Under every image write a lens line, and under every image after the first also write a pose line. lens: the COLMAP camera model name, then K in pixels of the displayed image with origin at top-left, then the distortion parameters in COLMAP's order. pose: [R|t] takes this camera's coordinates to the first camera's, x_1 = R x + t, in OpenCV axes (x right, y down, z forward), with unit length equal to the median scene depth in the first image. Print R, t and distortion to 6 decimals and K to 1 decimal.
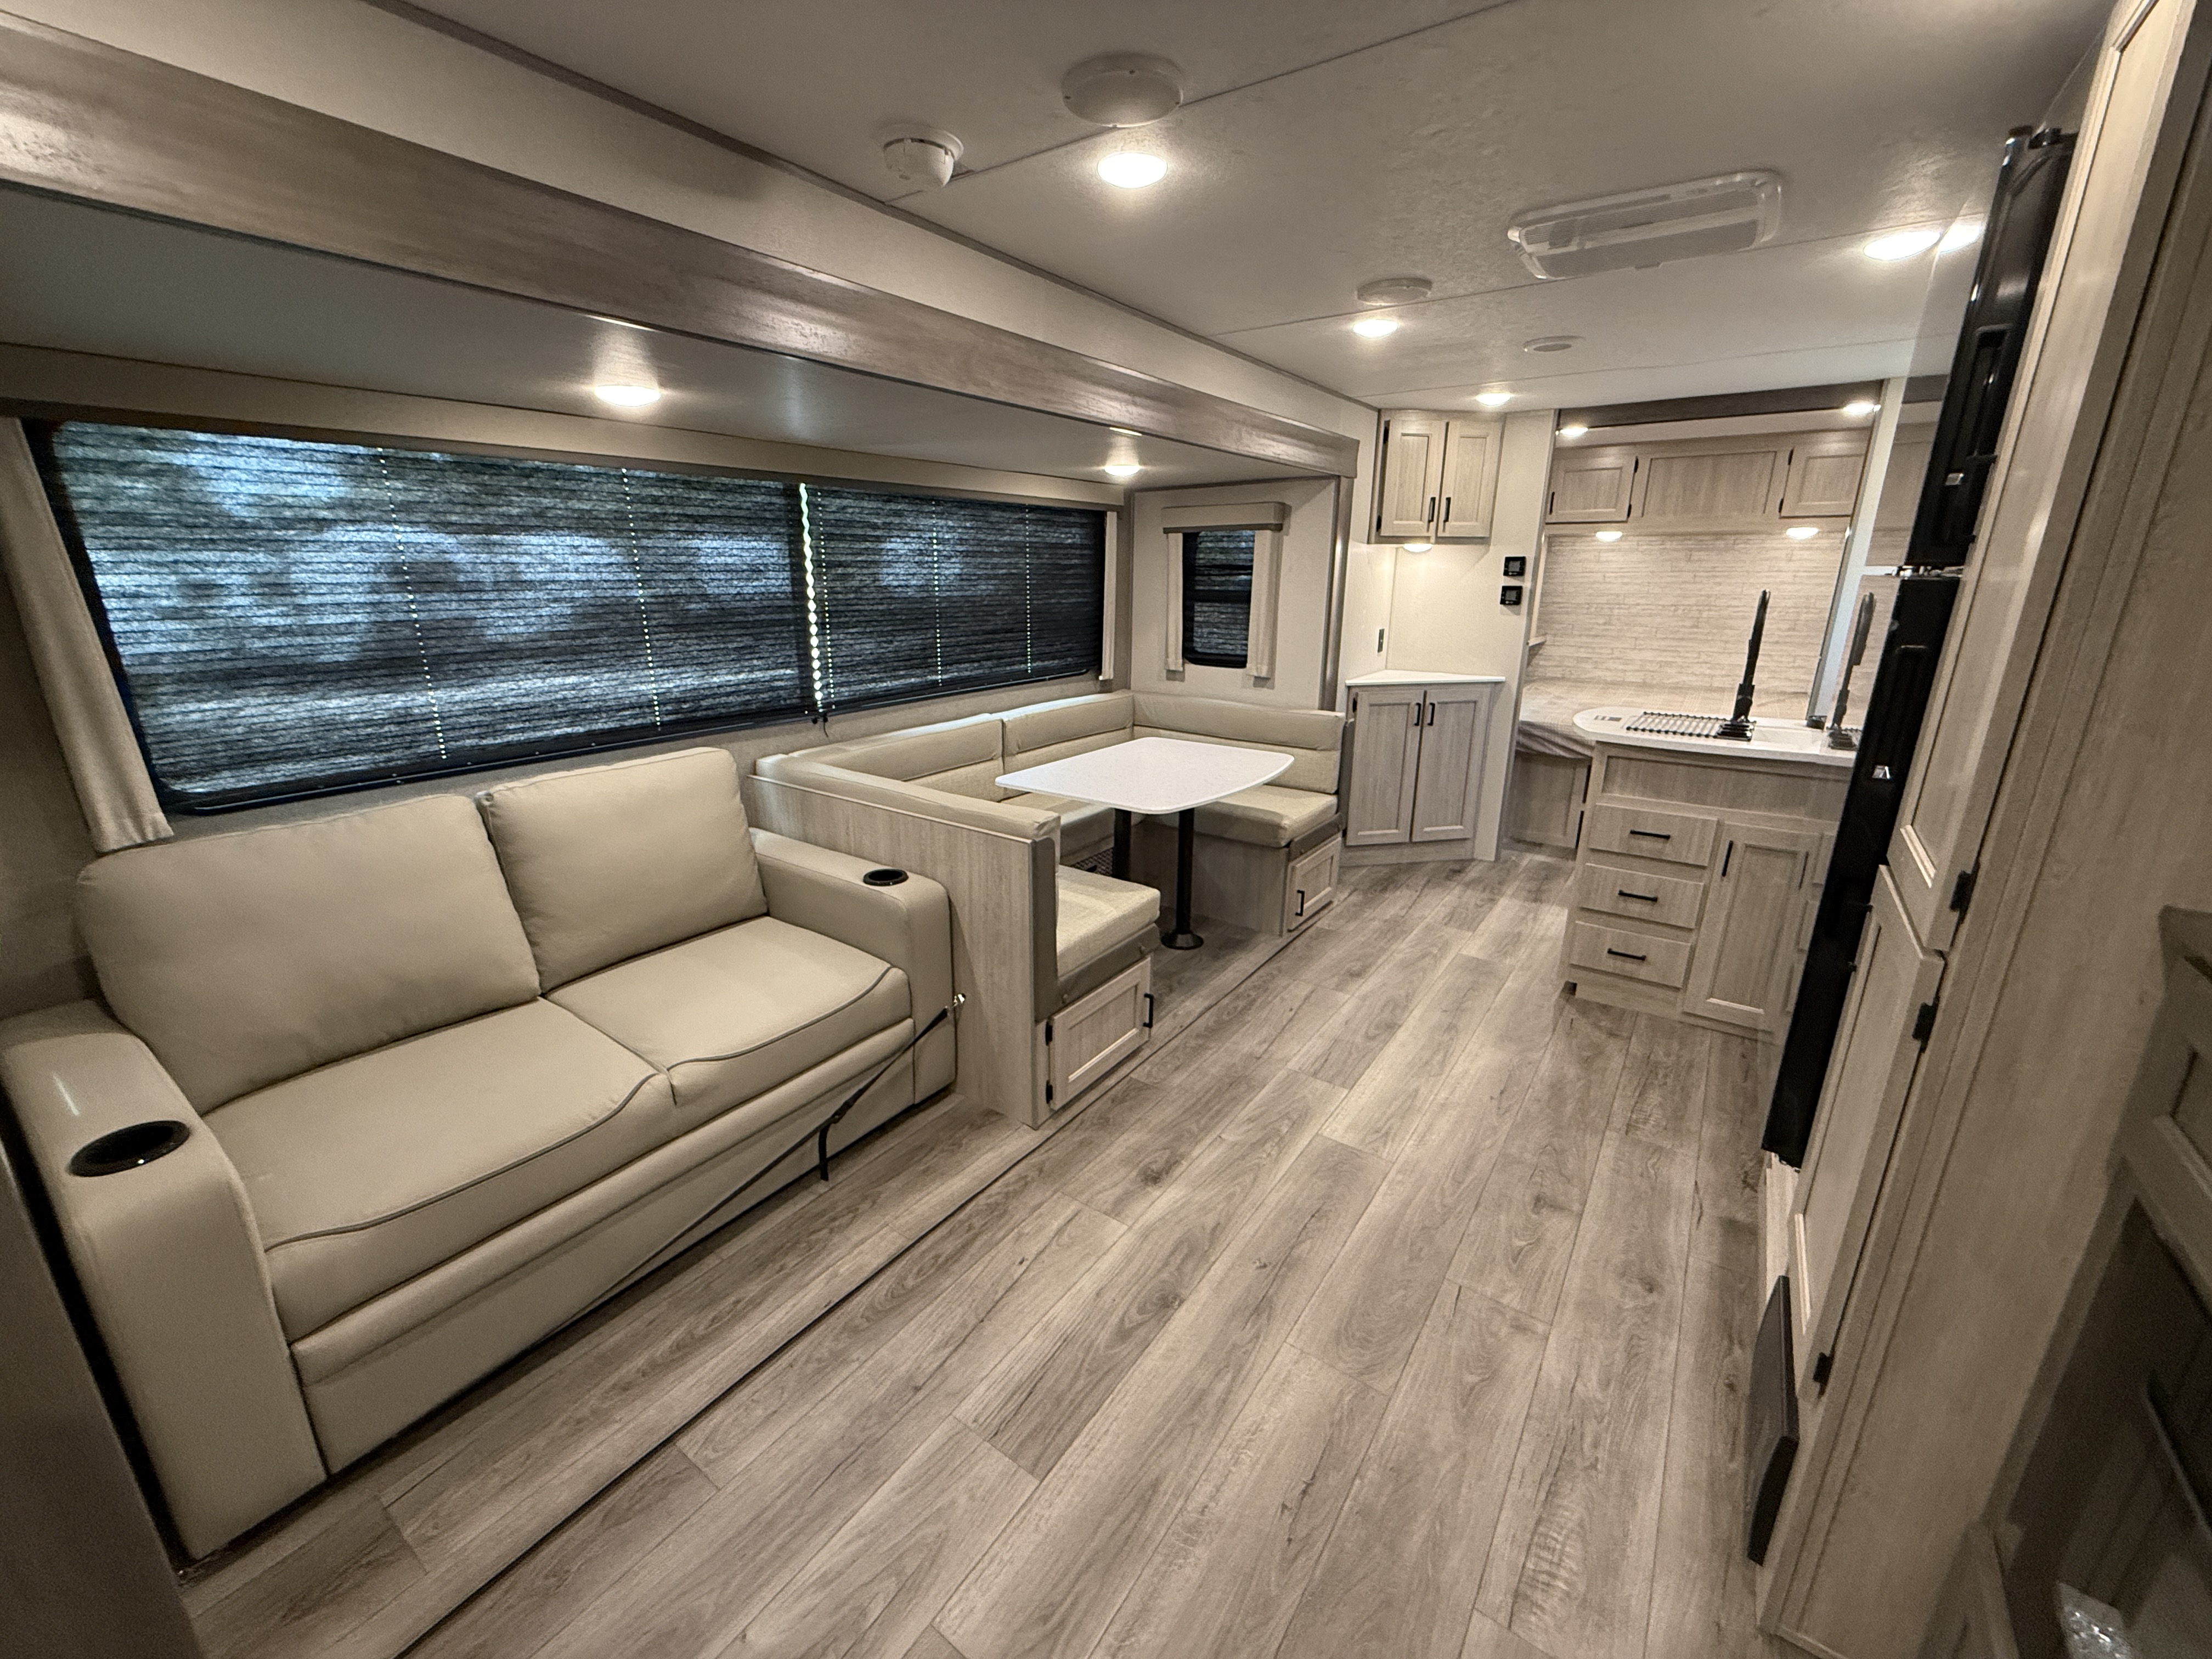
lens RADIAL K [[885.9, 0, 1095.3], [0, 885.9, 828.1], [0, 0, 1]] dist [-0.000994, 0.000134]
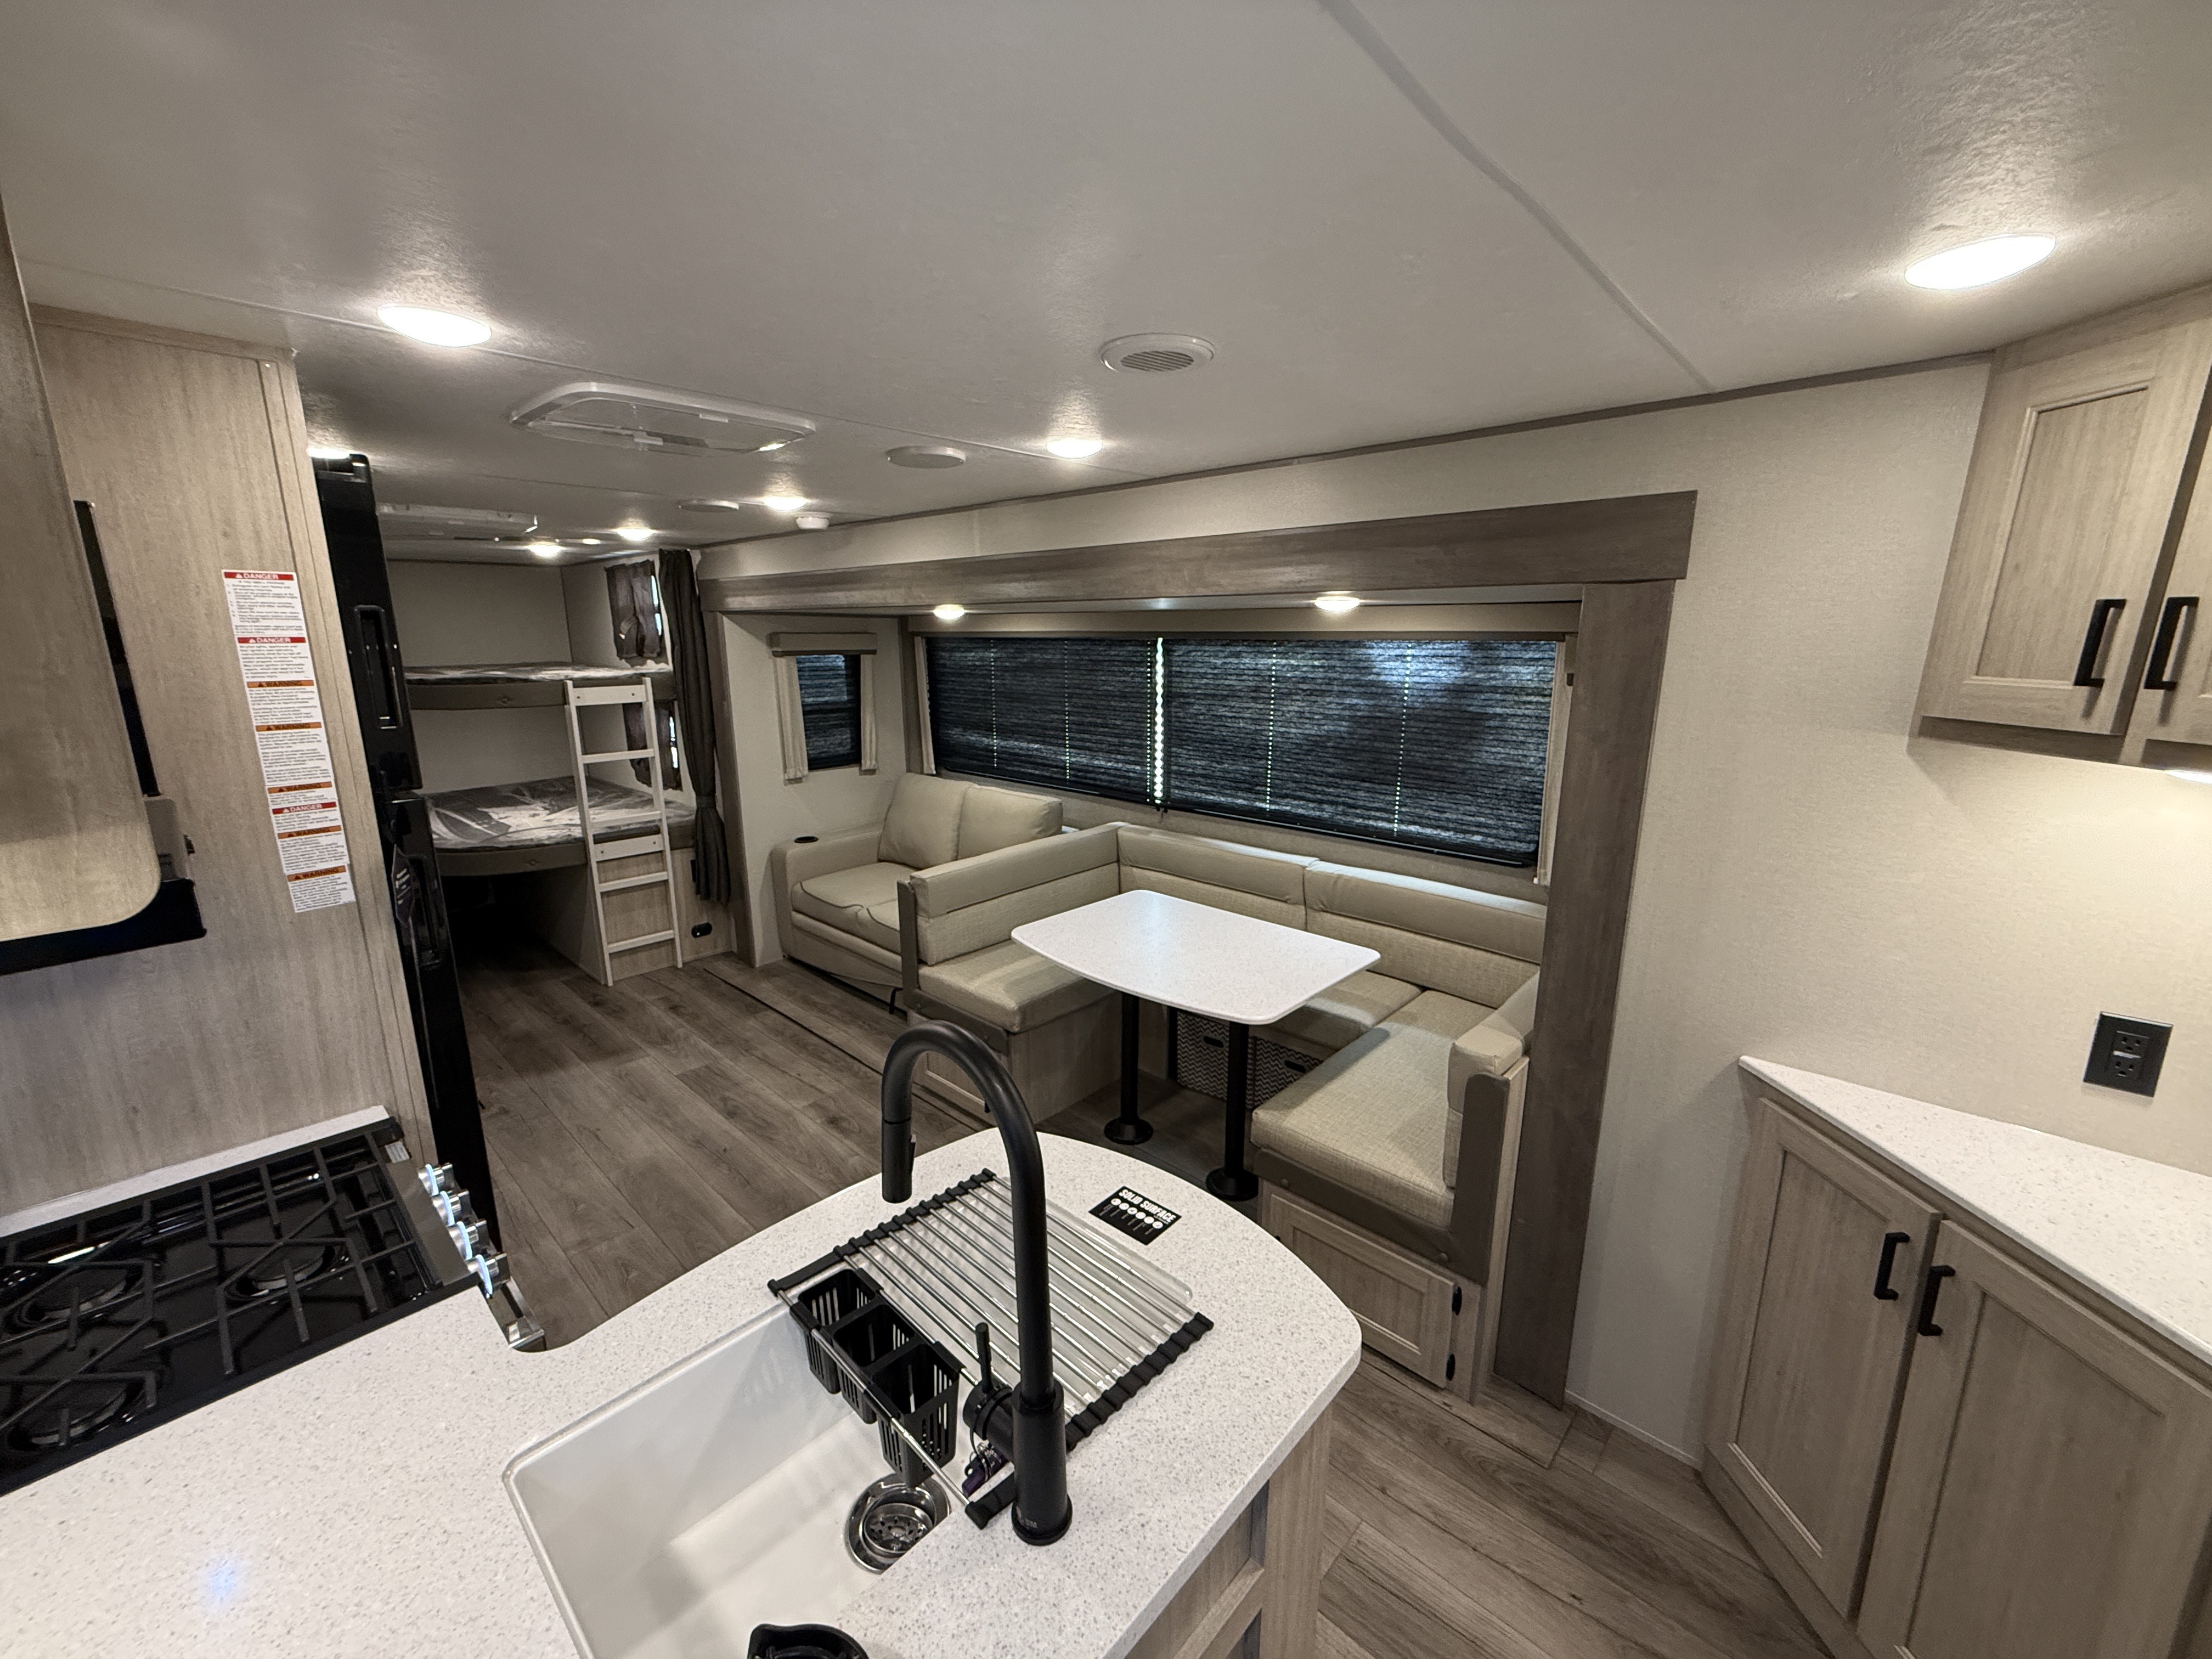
lens RADIAL K [[885.9, 0, 1098.8], [0, 885.9, 826.5], [0, 0, 1]] dist [-0.000994, 0.000134]
pose [[-0.133729, 0.212469, -0.967974, 1.033123], [-0.279897, 0.928883, 0.242557, -0.415537], [0.950670, 0.303370, -0.064749, 1.074532]]
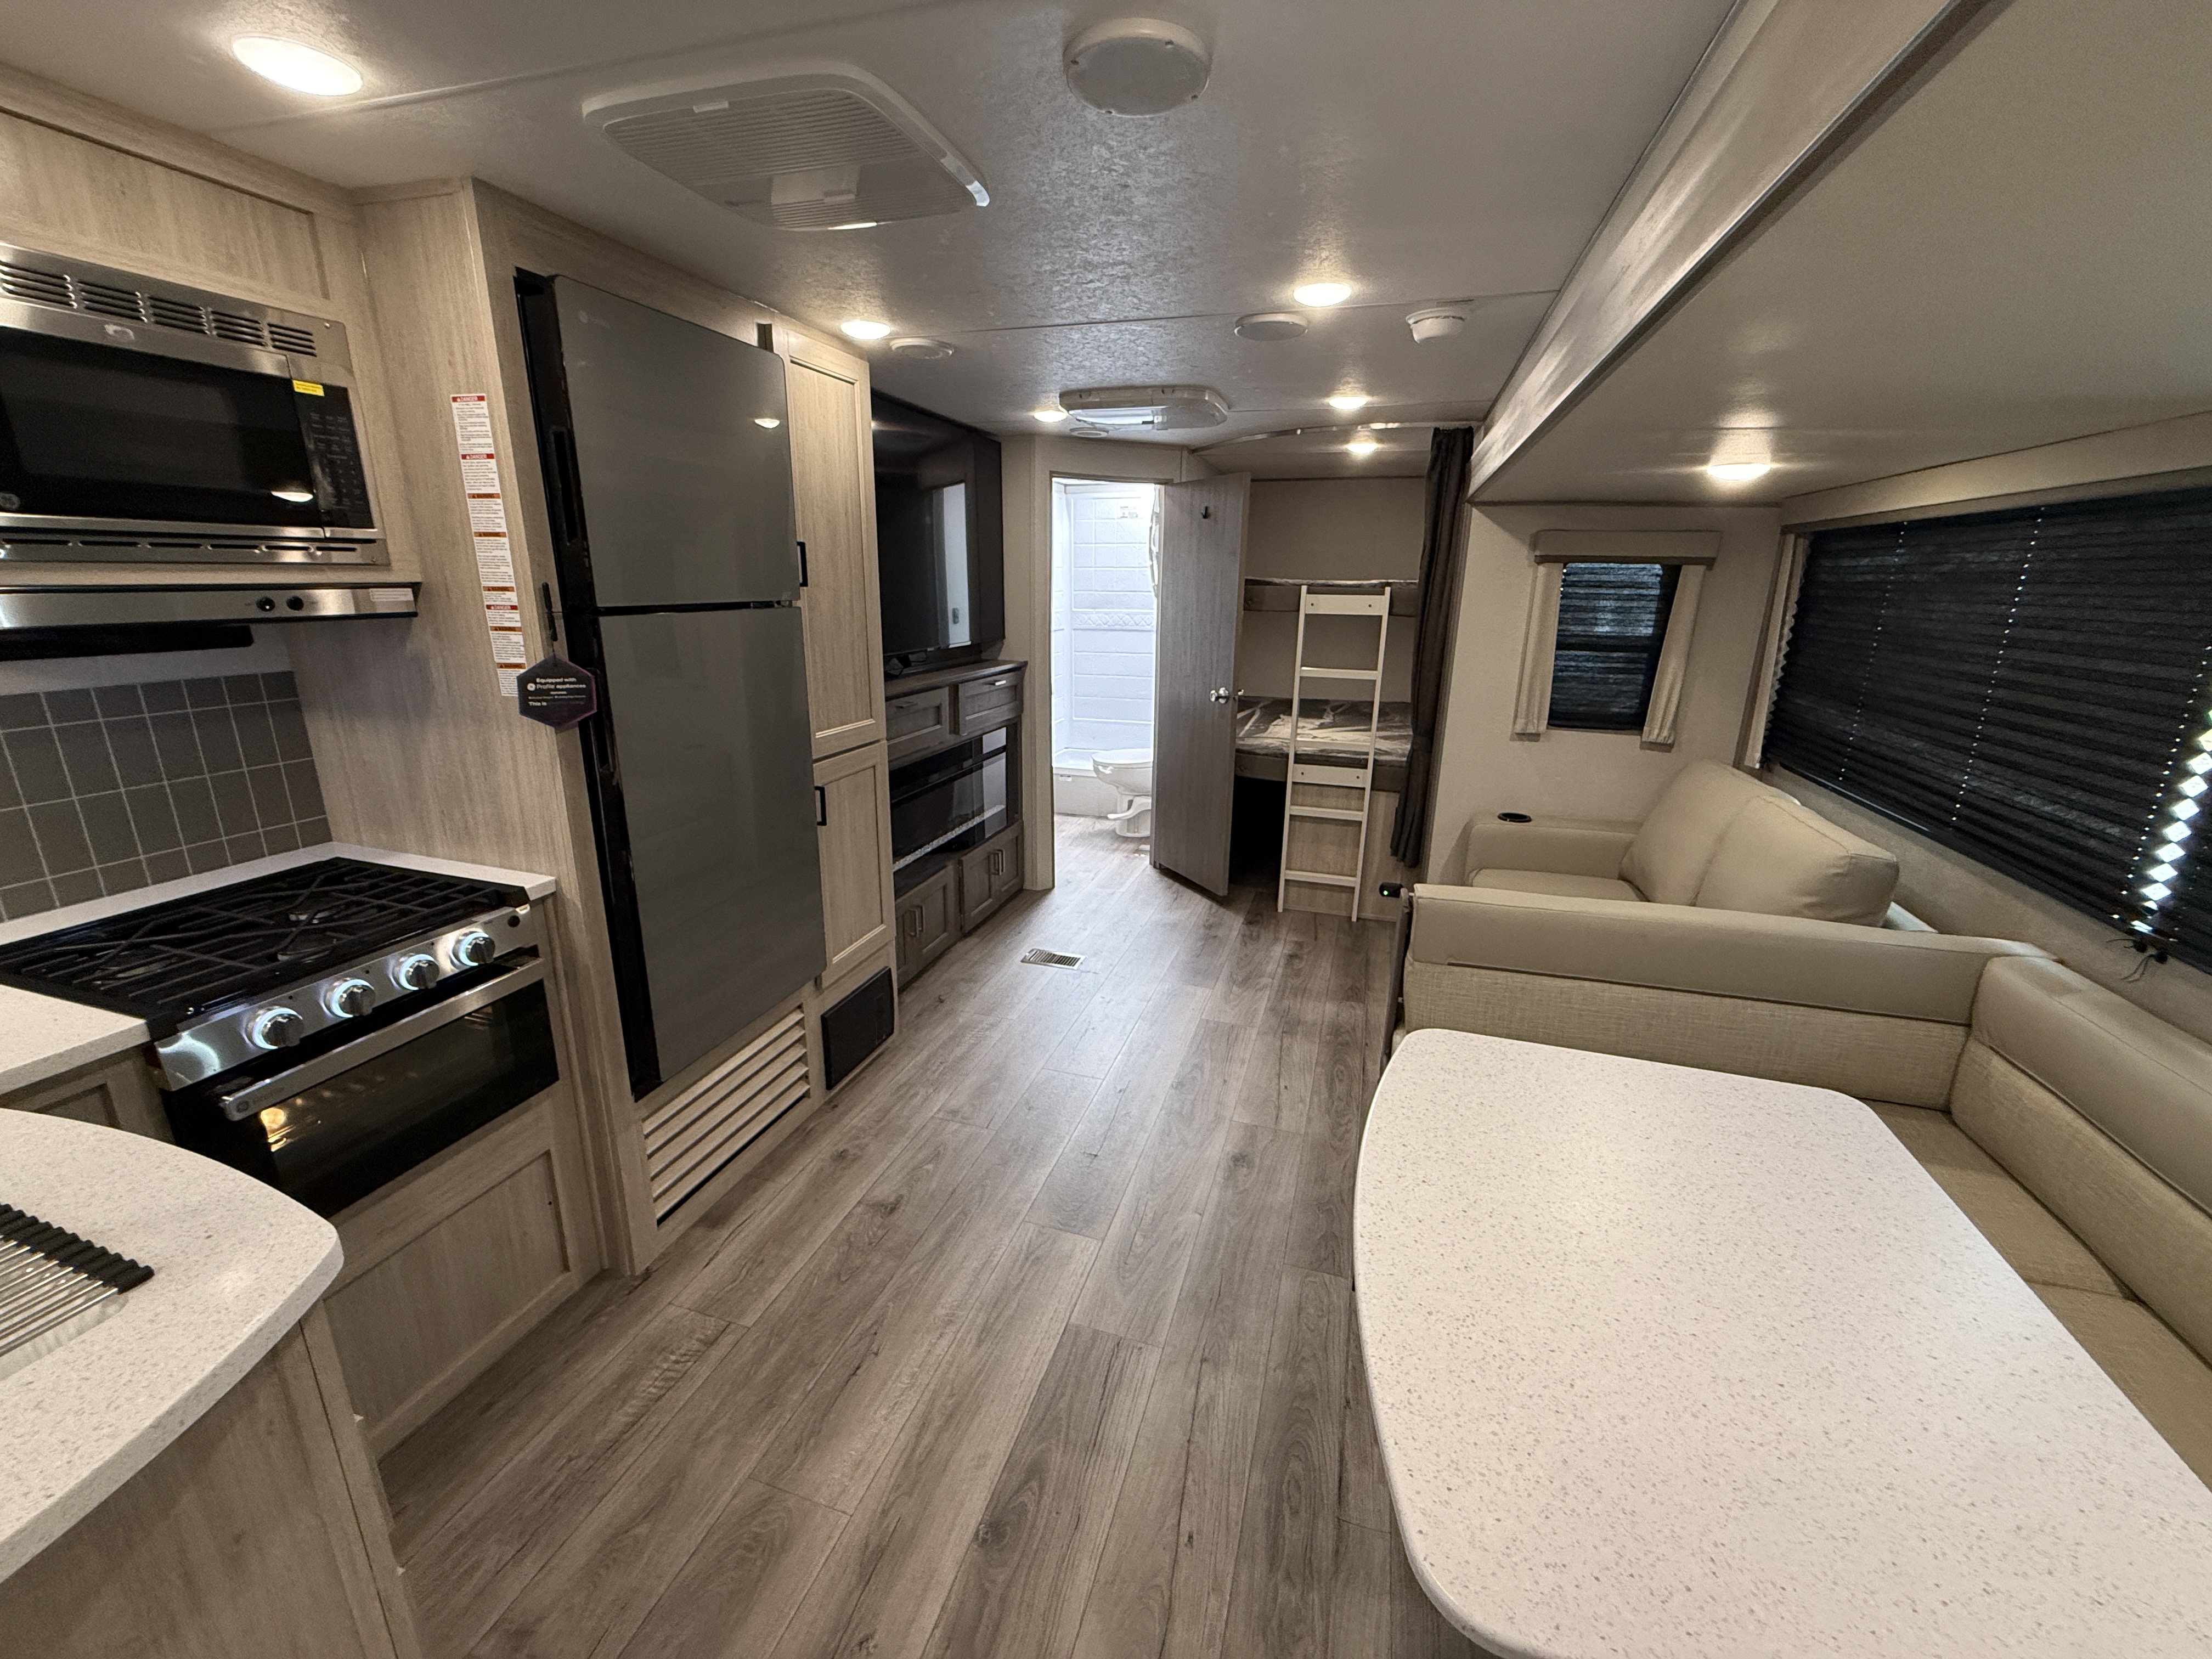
lens RADIAL K [[885.9, 0, 1098.3], [0, 885.9, 829.8], [0, 0, 1]] dist [-0.000994, 0.000134]
pose [[-0.950601, 0.068246, -0.302821, 0.423906], [-0.106110, 0.845326, 0.523607, -0.402767], [0.291717, 0.529873, -0.796326, 1.270770]]
